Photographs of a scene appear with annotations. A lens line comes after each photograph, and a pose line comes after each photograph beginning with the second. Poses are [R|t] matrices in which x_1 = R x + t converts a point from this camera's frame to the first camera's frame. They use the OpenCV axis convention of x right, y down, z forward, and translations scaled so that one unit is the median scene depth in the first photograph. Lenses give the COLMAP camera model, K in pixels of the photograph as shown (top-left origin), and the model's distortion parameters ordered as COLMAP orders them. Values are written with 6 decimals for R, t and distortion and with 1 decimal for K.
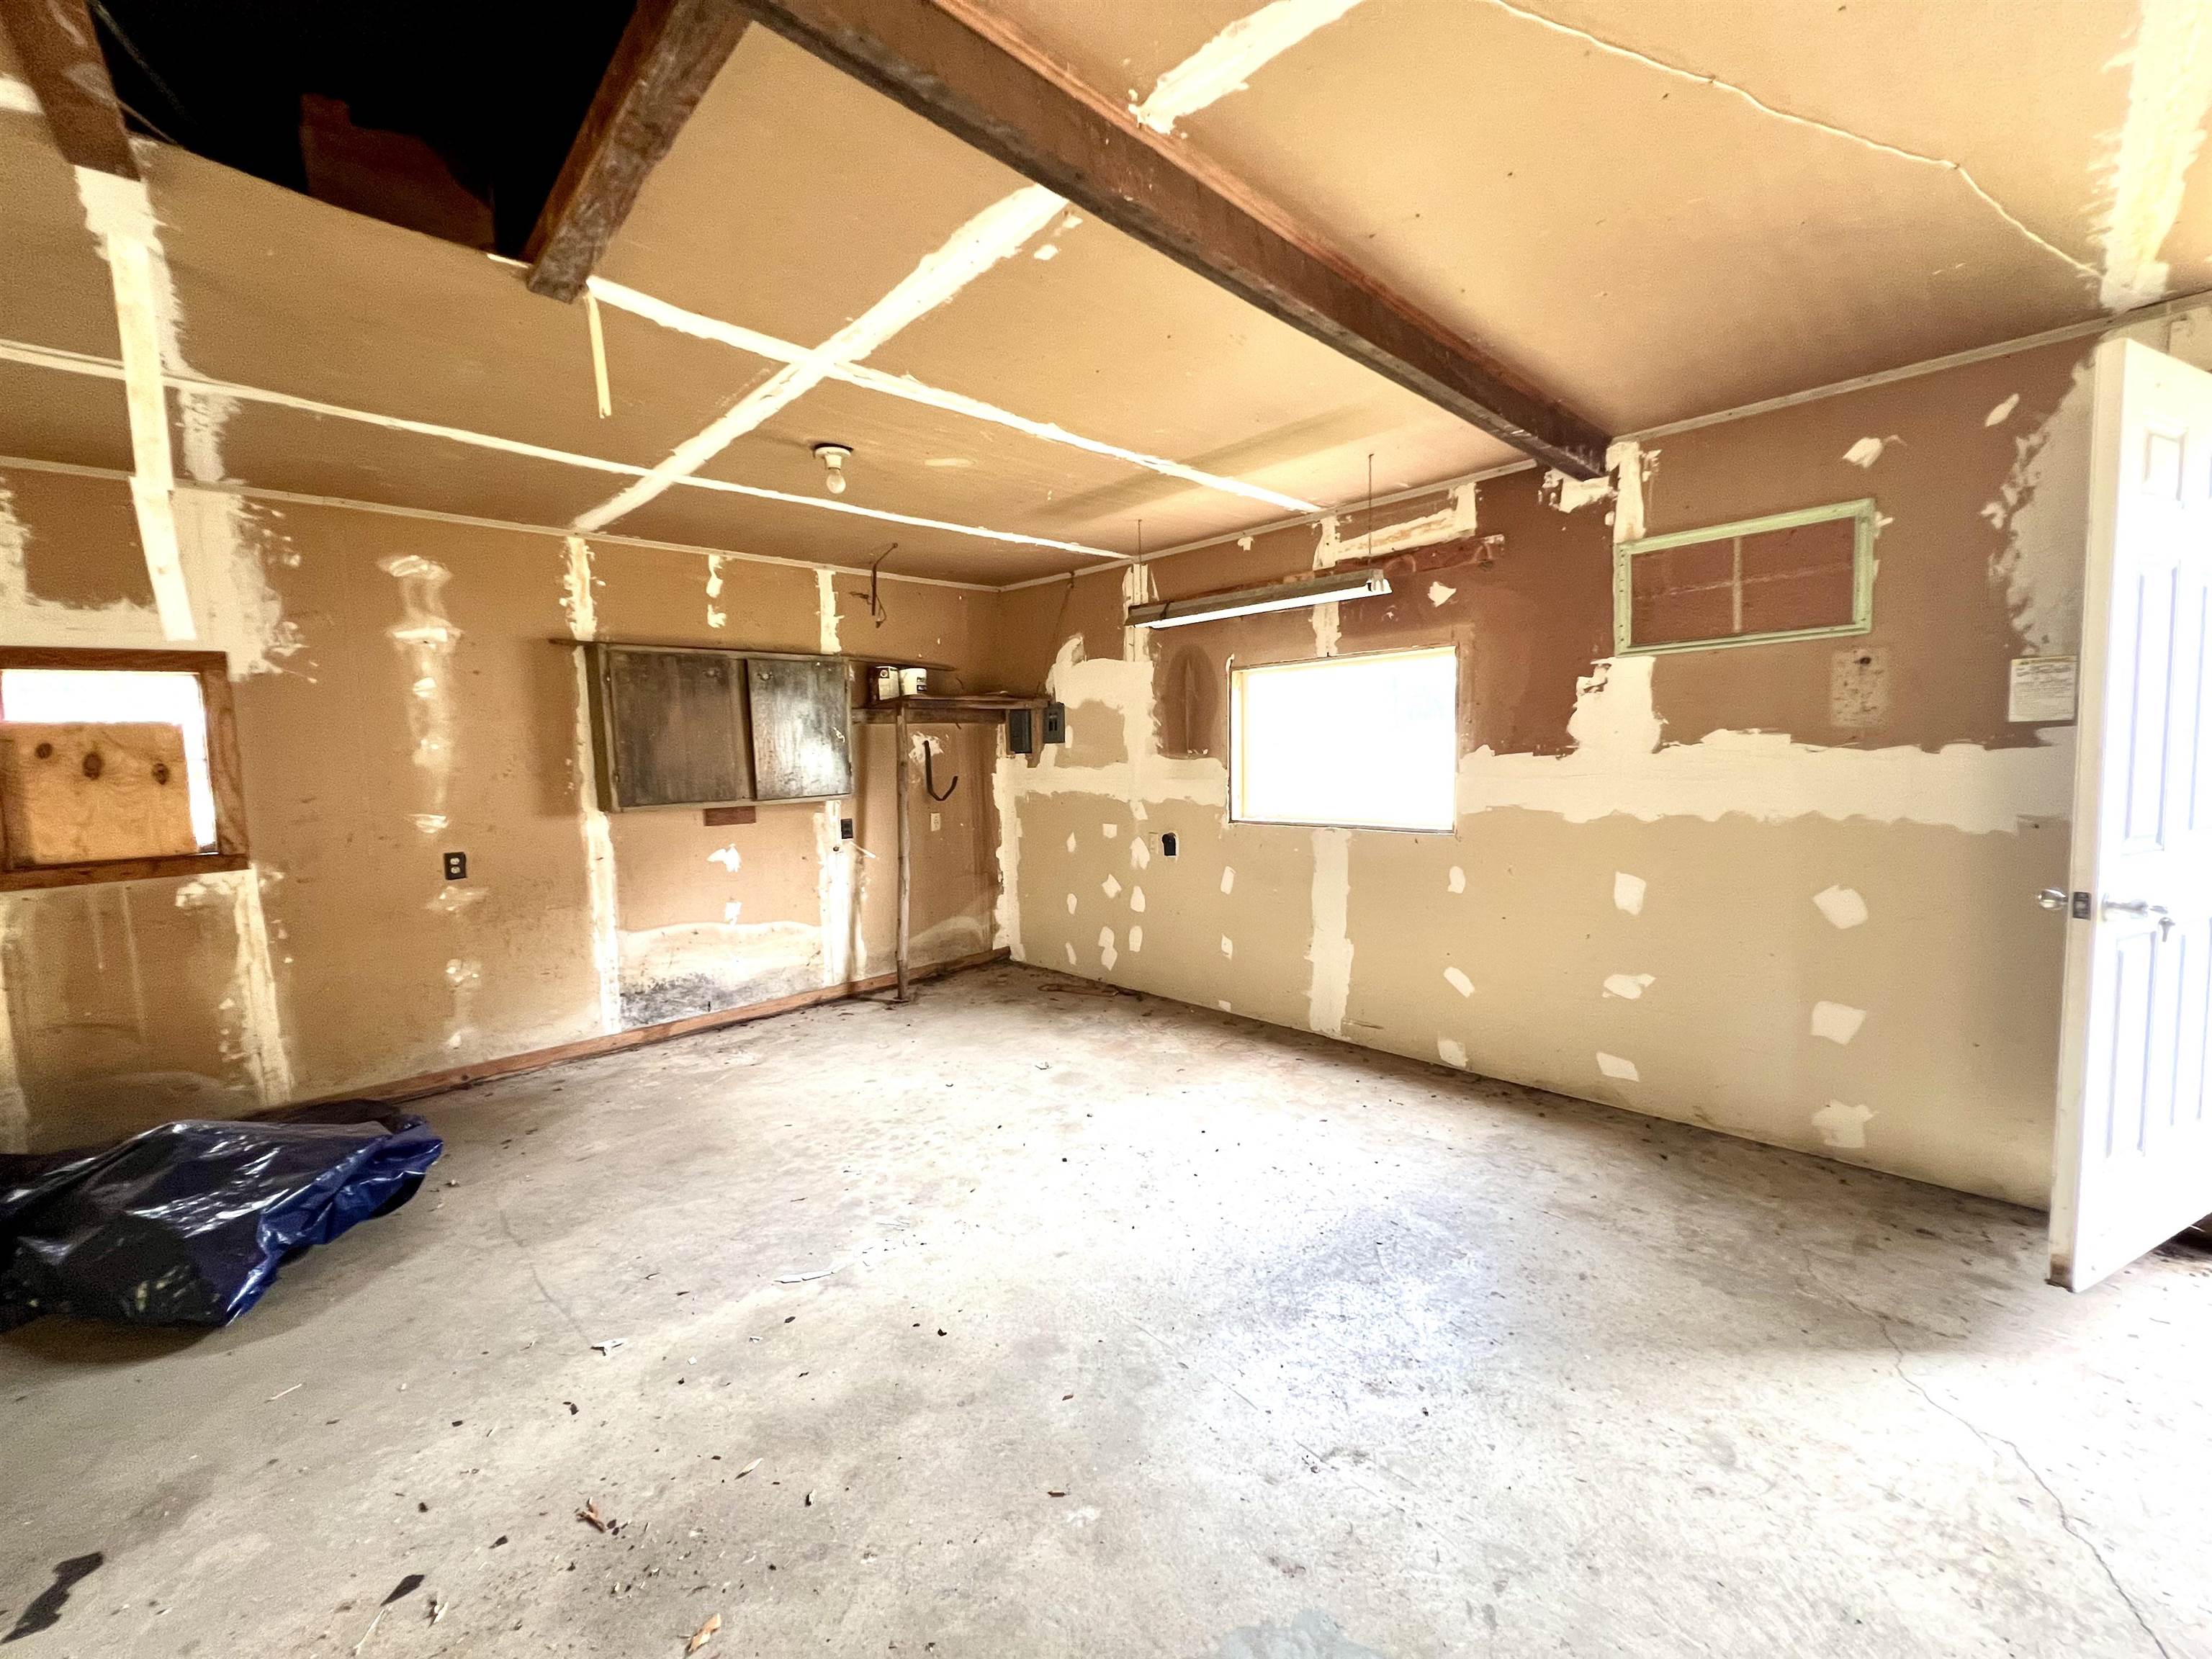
lens RADIAL K [[886.8, 0, 1100.5], [0, 886.8, 823.5], [0, 0, 1]] dist [-0.002444, 0.000740]
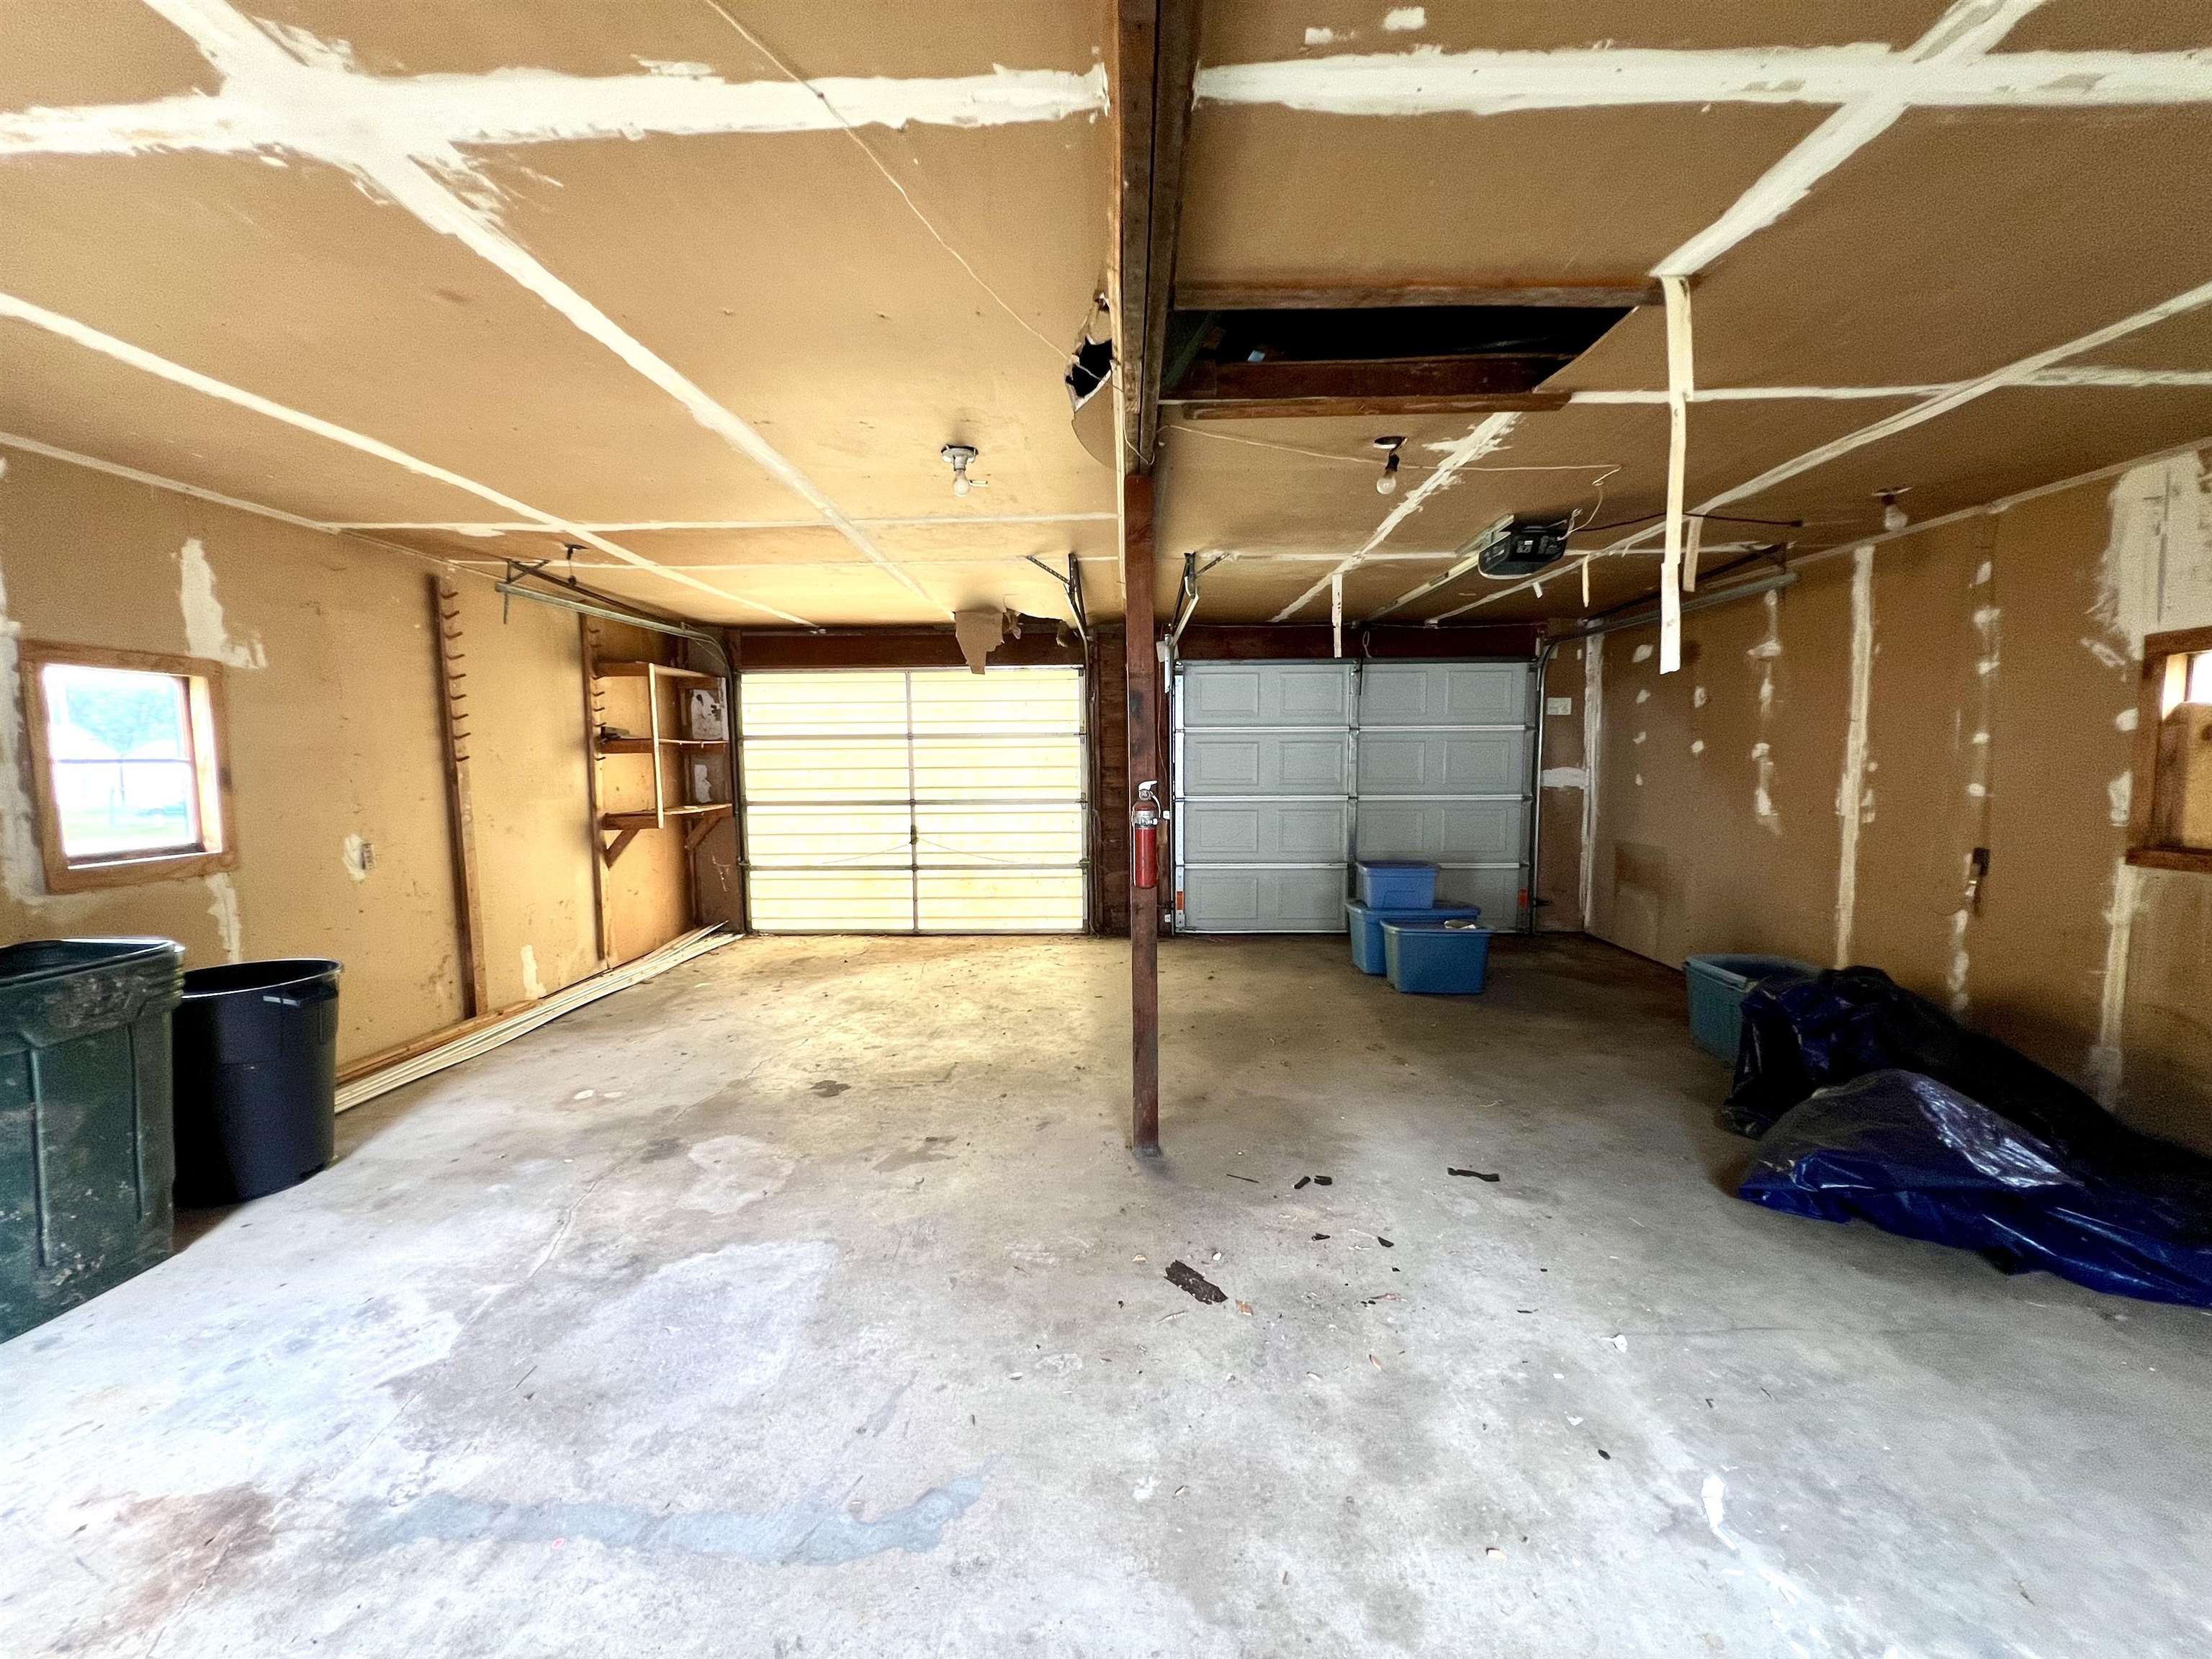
lens RADIAL K [[886.8, 0, 1099.9], [0, 886.8, 823.7], [0, 0, 1]] dist [-0.002444, 0.000740]
pose [[-0.713506, 0.089130, -0.694957, 0.298884], [-0.030361, 0.987011, 0.157759, -0.081448], [0.699991, 0.133661, -0.701532, 0.689002]]
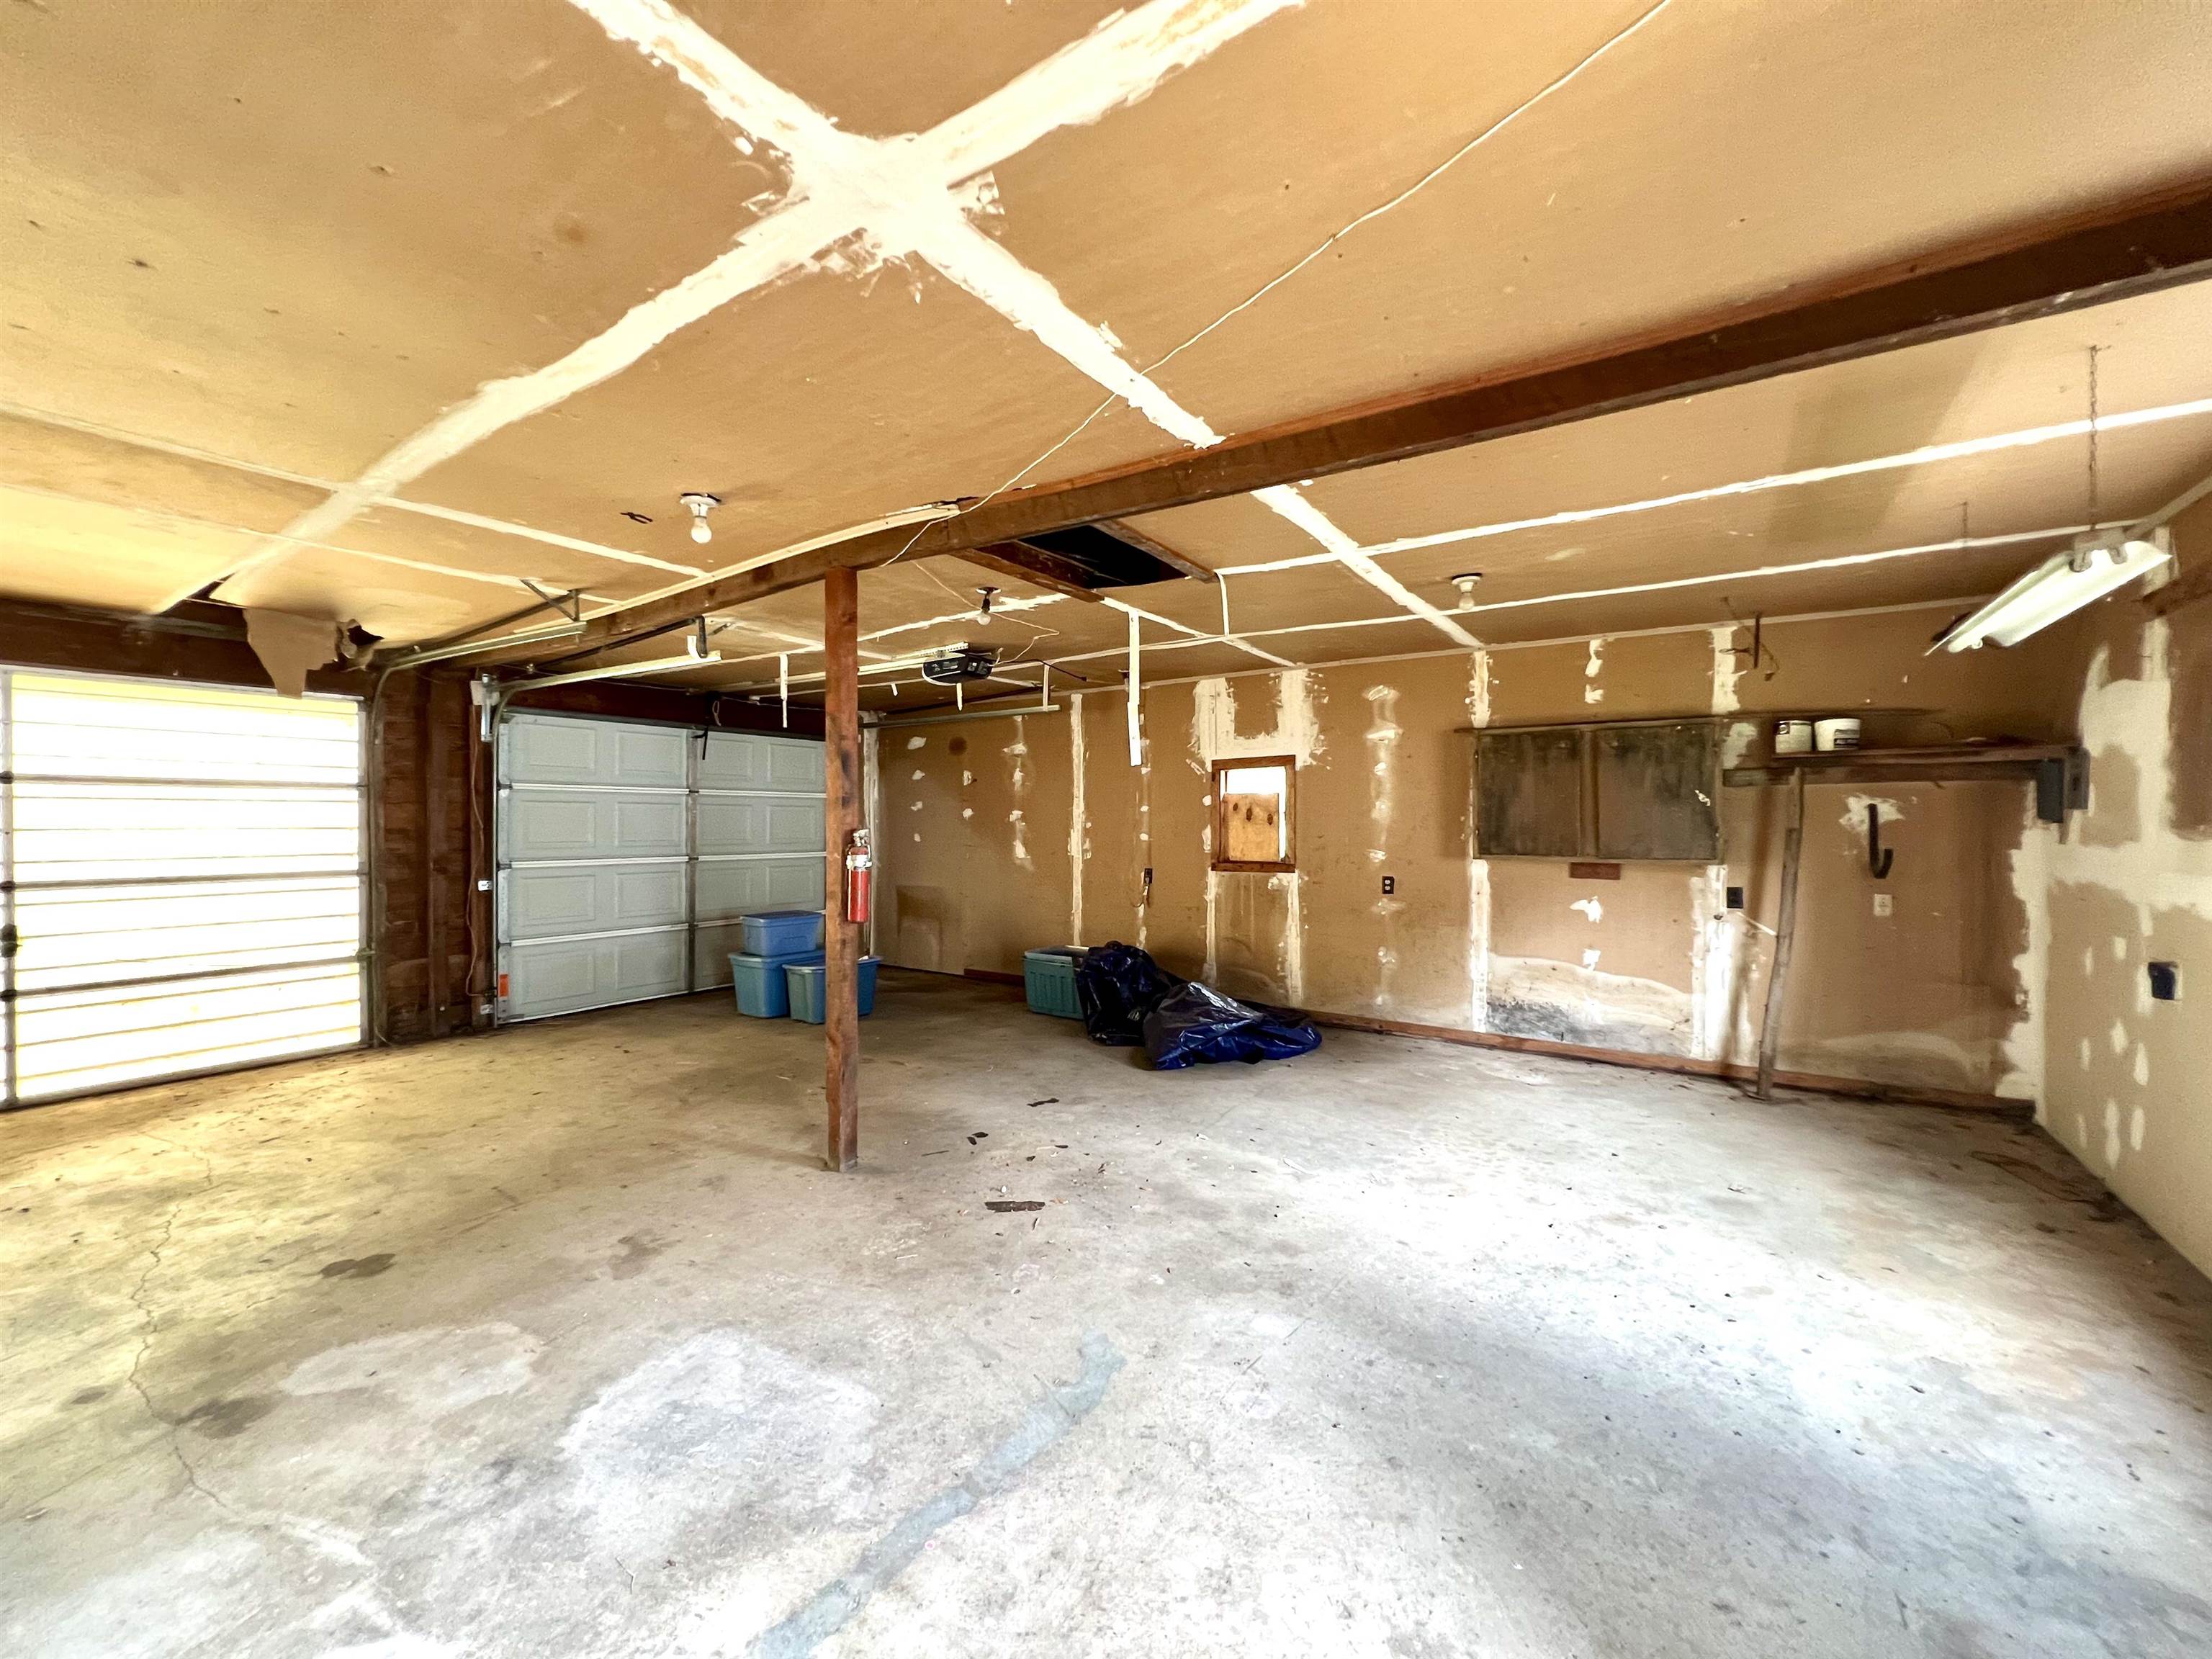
lens RADIAL K [[886.8, 0, 1099.9], [0, 886.8, 825.2], [0, 0, 1]] dist [-0.002444, 0.000740]
pose [[0.203714, 0.032910, -0.978477, 0.664352], [-0.087500, 0.996047, 0.015284, -0.035050], [0.975112, 0.082504, 0.205788, 0.206166]]
